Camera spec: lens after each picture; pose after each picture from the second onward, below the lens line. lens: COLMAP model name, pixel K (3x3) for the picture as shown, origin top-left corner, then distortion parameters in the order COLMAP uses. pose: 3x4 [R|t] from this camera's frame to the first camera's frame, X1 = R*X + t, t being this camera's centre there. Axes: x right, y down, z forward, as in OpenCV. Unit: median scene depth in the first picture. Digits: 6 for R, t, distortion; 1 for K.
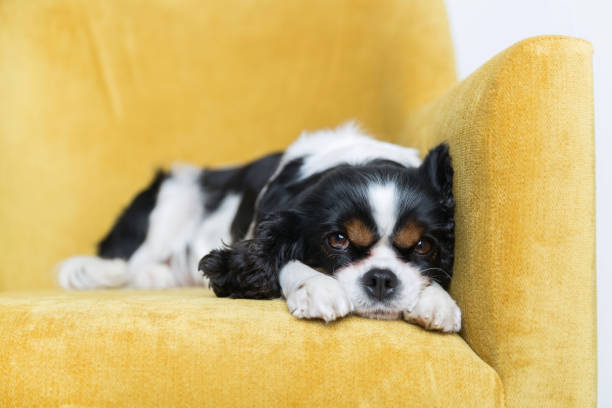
lens RADIAL K [[927.8, 0, 306.0], [0, 927.8, 204.0], [0, 0, 1]] dist [-0.021805, 0.021645]
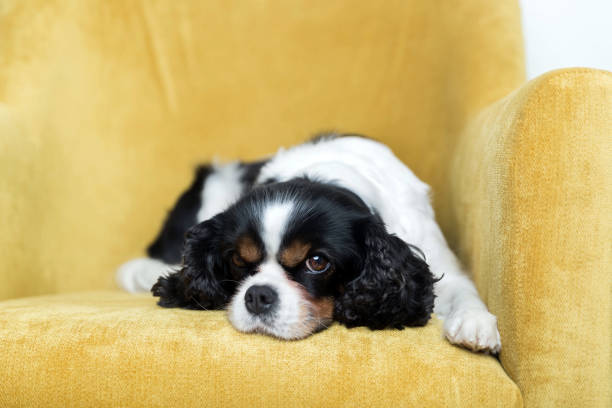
lens RADIAL K [[1095.0, 0, 306.0], [0, 1095.0, 204.0], [0, 0, 1]] dist [-0.029672, -0.025815]
pose [[0.996513, 0.012666, -0.082467, 0.064458], [-0.010437, 0.999570, 0.027398, -0.060282], [0.082778, -0.026441, 0.996217, -0.259006]]
